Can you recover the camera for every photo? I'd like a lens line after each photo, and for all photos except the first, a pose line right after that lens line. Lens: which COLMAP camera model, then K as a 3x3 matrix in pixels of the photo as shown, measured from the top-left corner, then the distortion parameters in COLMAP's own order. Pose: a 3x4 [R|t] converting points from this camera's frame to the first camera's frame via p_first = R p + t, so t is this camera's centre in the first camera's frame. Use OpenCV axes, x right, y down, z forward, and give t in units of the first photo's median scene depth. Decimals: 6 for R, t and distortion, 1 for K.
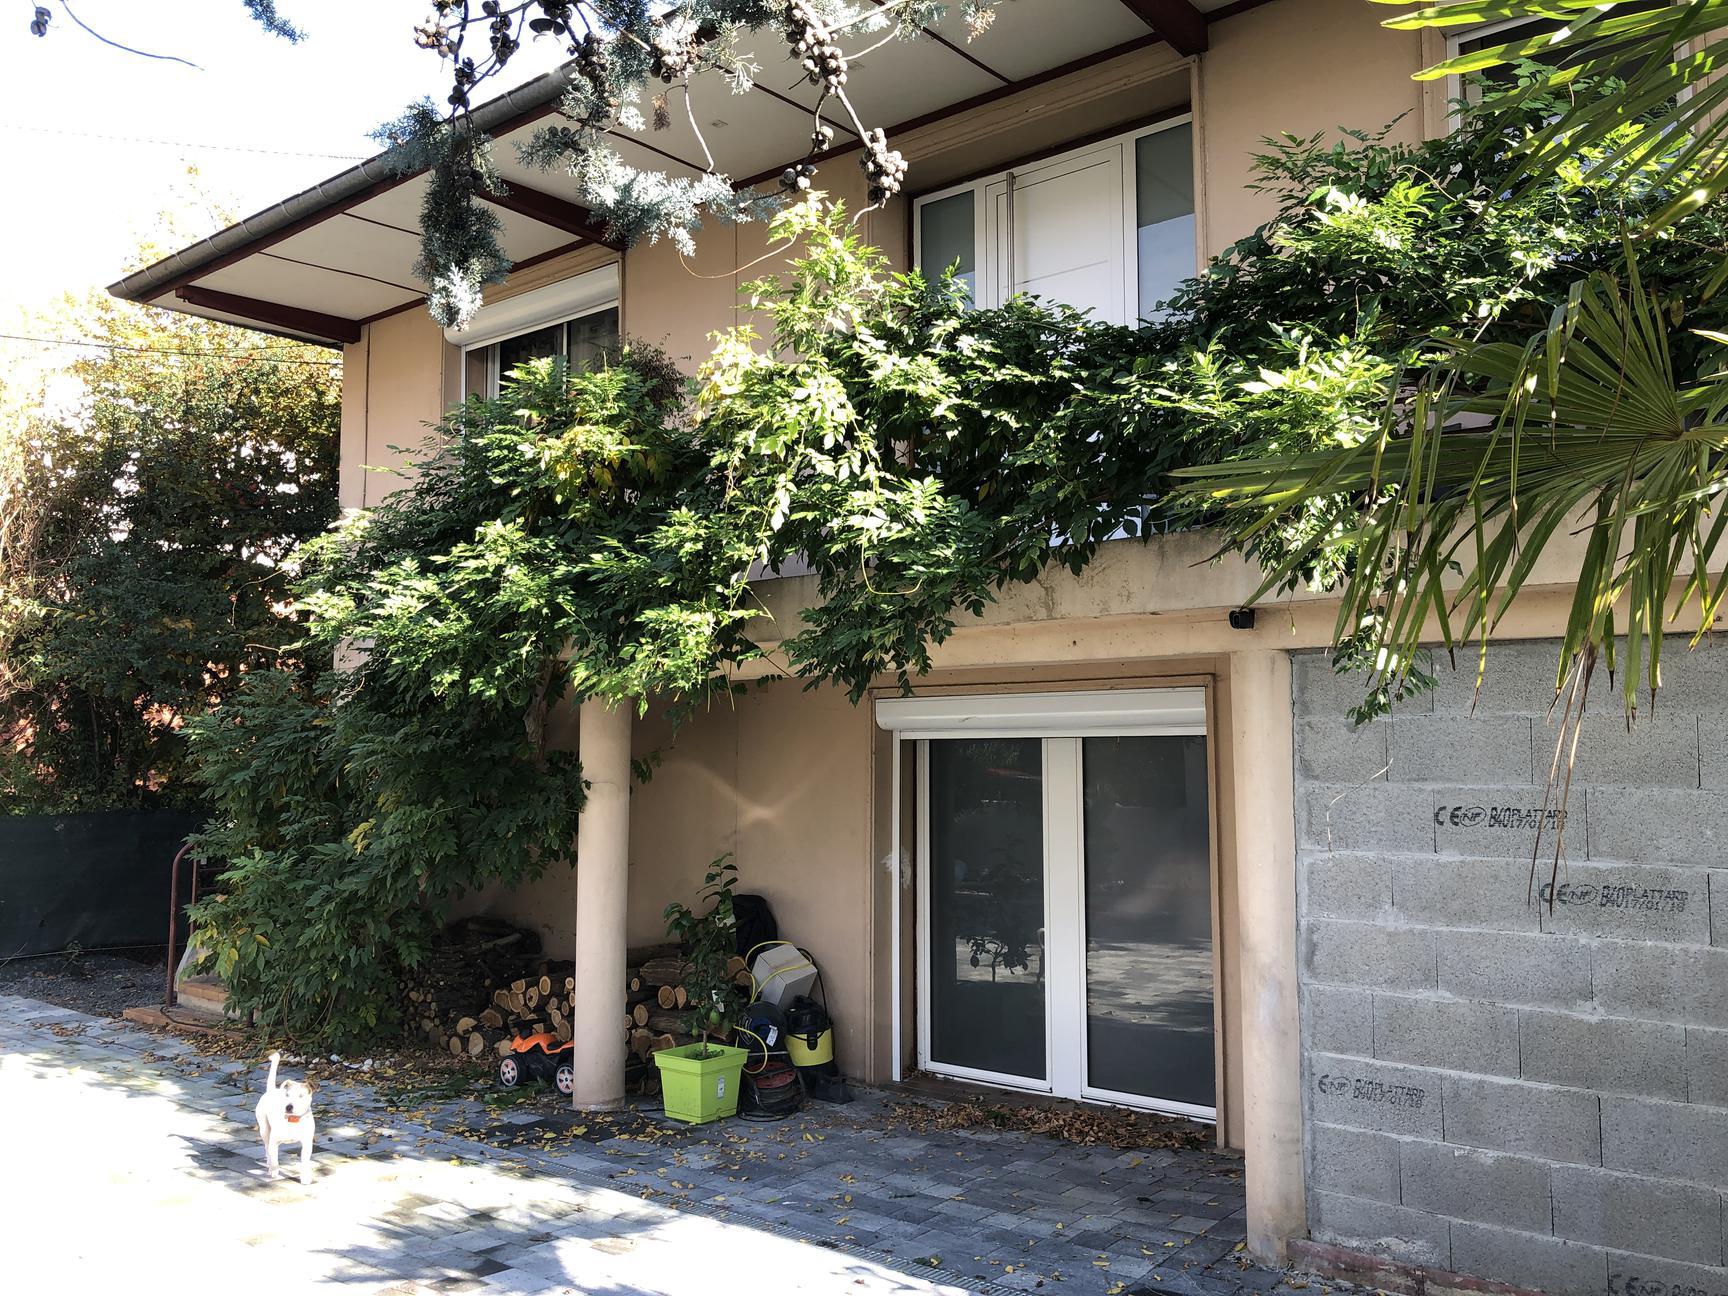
lens RADIAL K [[1452.1, 0, 864.0], [0, 1452.1, 648.0], [0, 0, 1]] dist [0.011594, 0.005836]
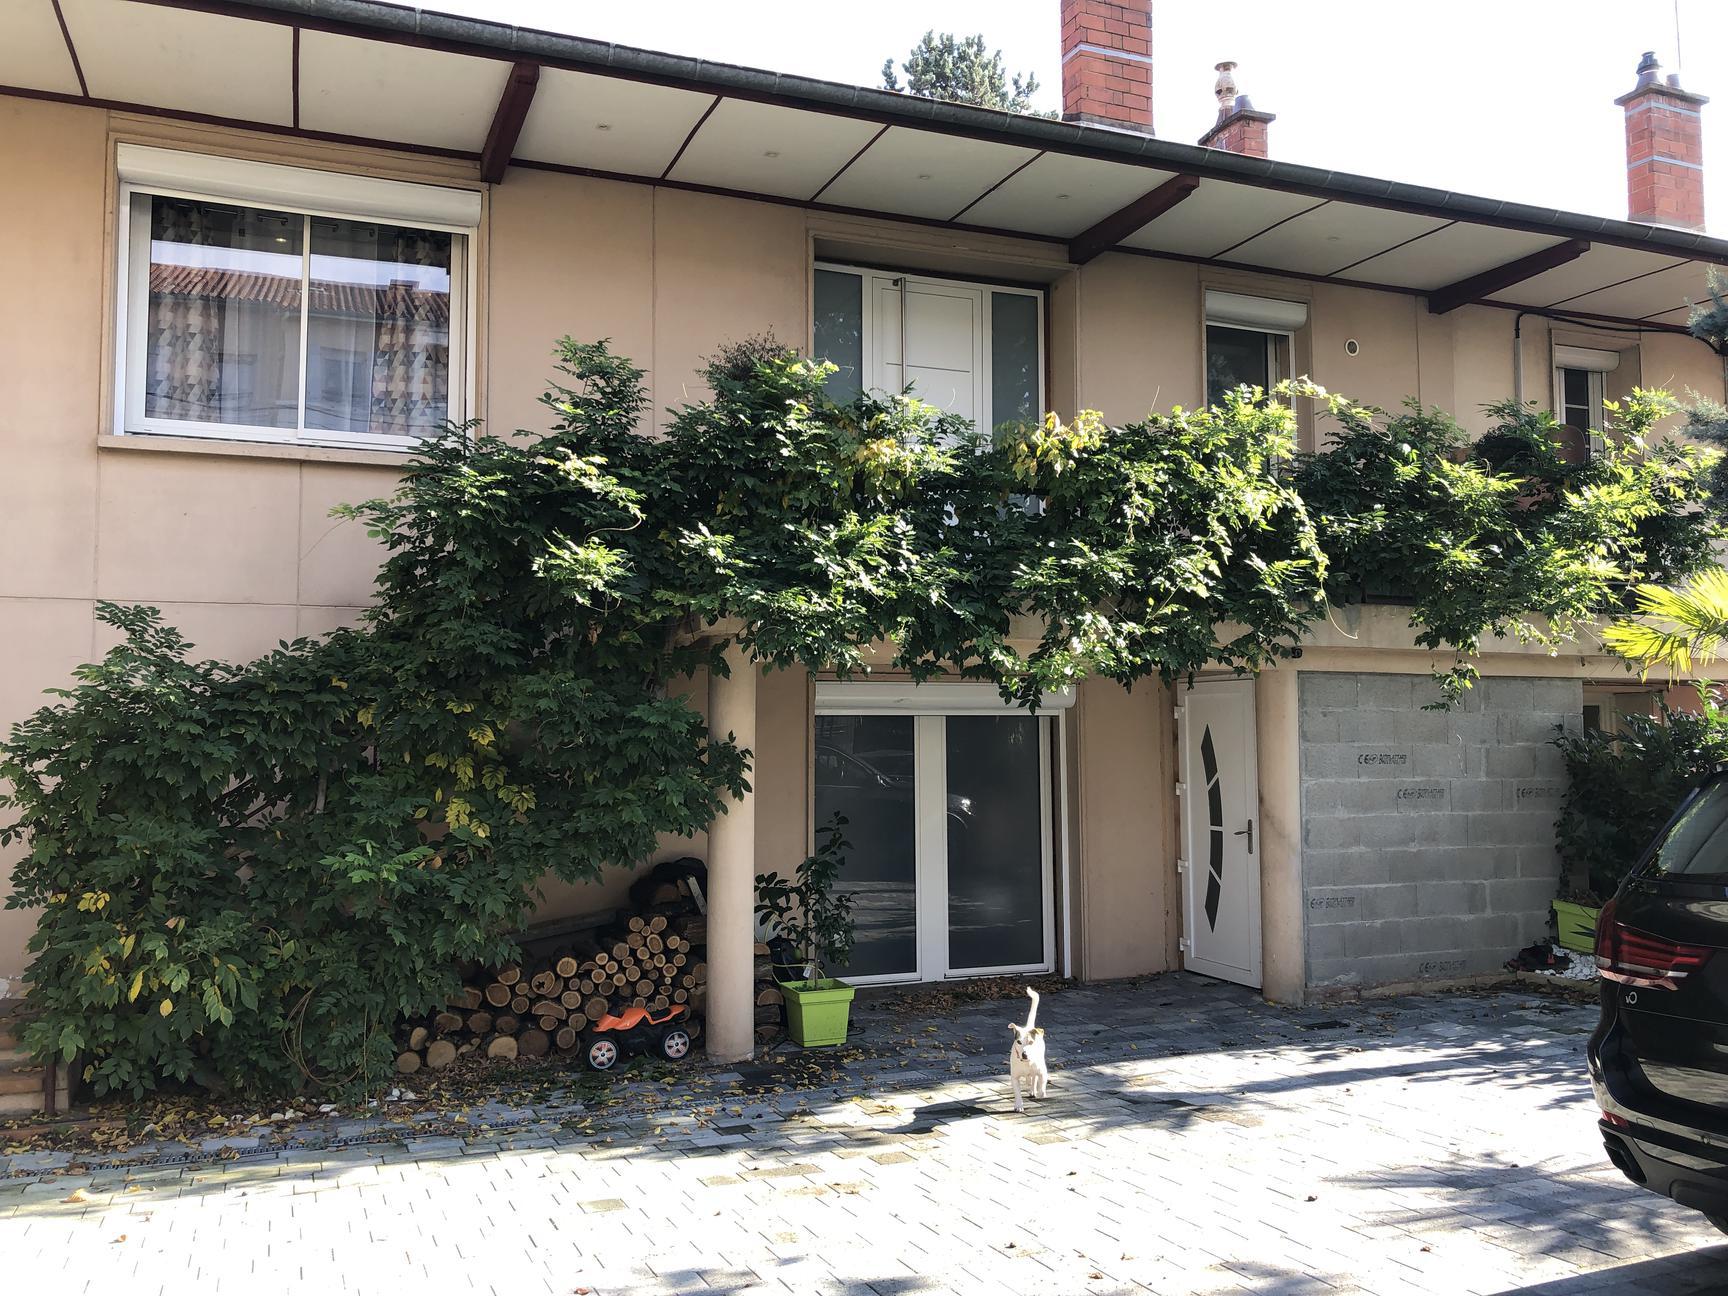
lens RADIAL K [[1452.1, 0, 864.0], [0, 1452.1, 648.0], [0, 0, 1]] dist [0.011594, 0.005836]
pose [[0.477043, 0.048593, 0.877535, -1.471568], [-0.065136, 0.997679, -0.019838, 0.040781], [-0.876463, -0.047695, 0.479101, 0.565634]]
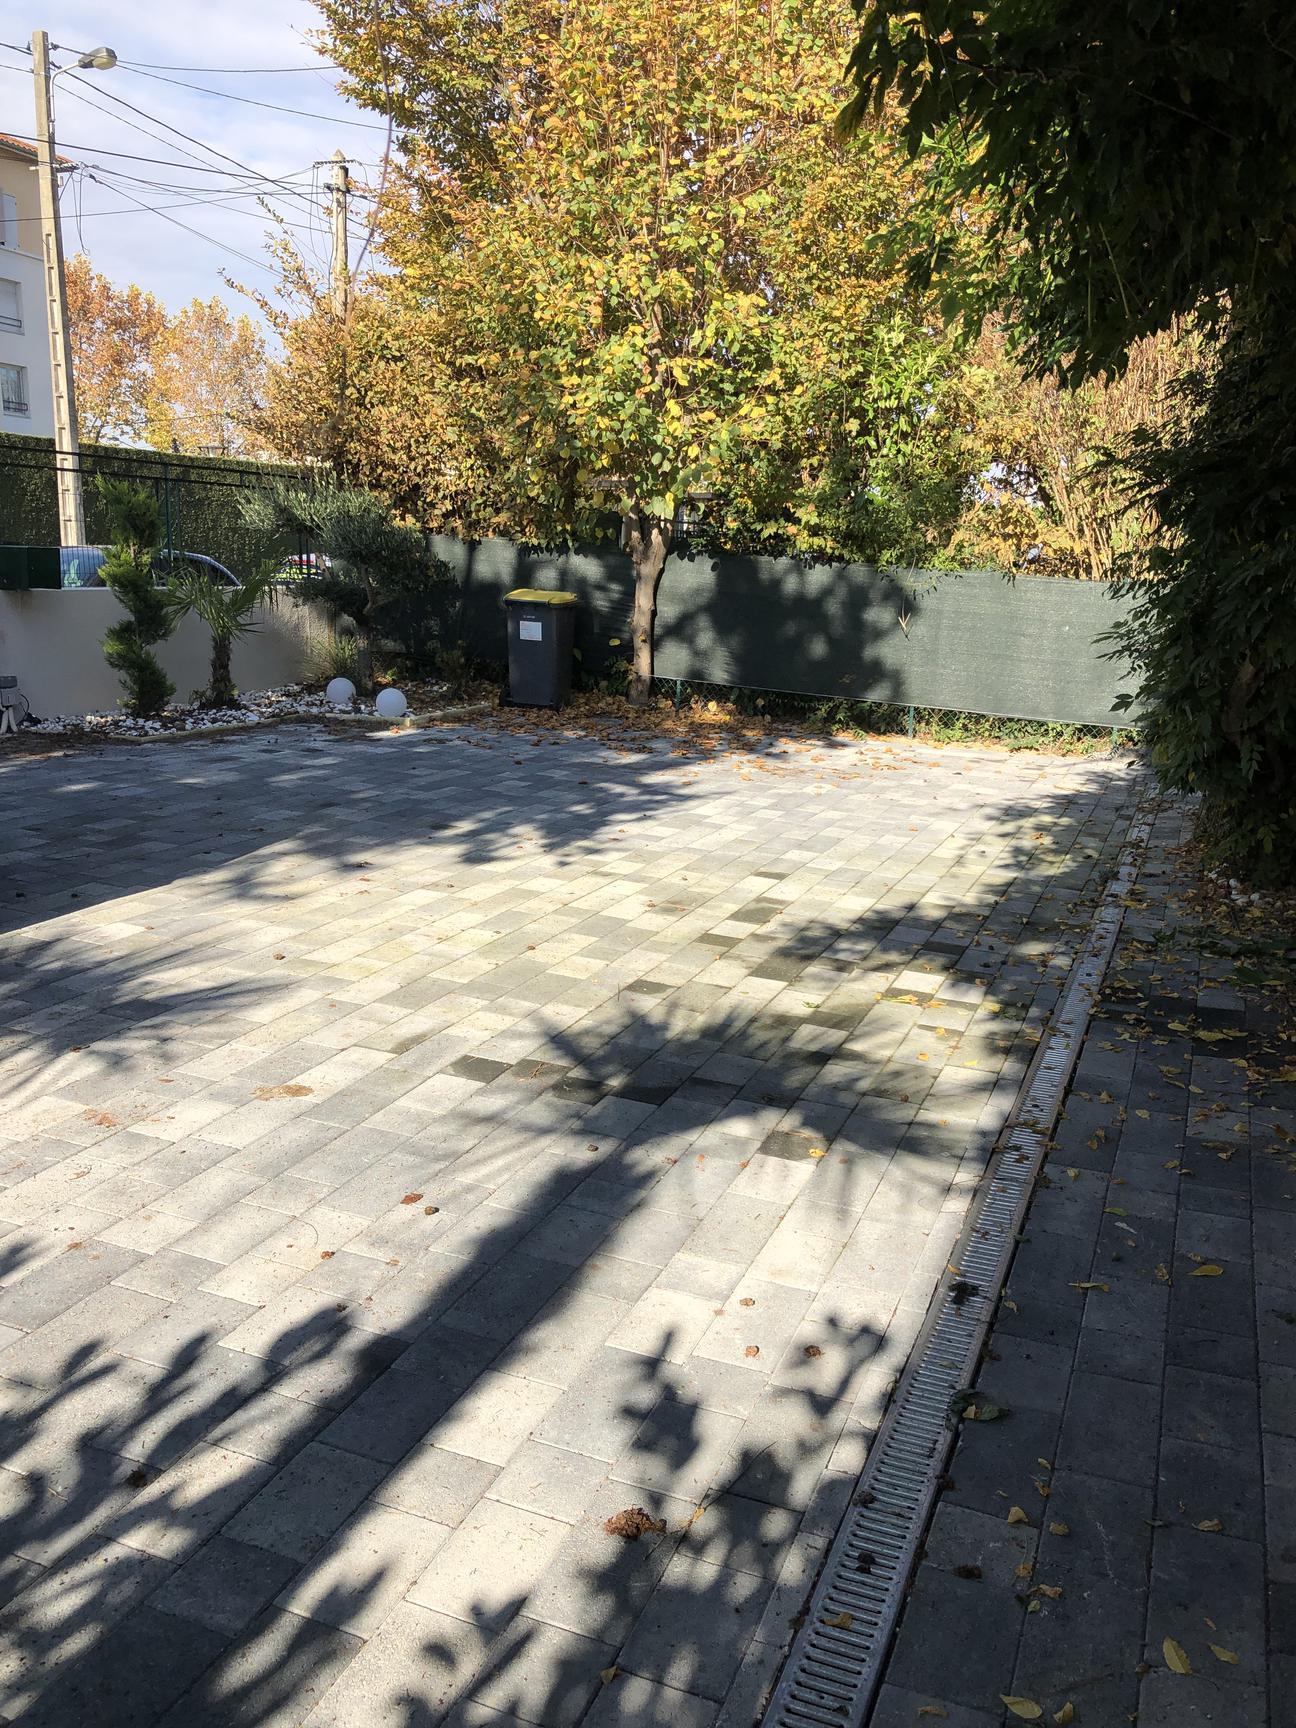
lens RADIAL K [[1367.7, 0, 648.0], [0, 1367.7, 864.0], [0, 0, 1]] dist [-0.009280, -0.008472]
pose [[0.312934, 0.207625, -0.926803, 0.377765], [0.050076, 0.970850, 0.234400, 0.113680], [0.948454, -0.119763, 0.293415, 0.719848]]
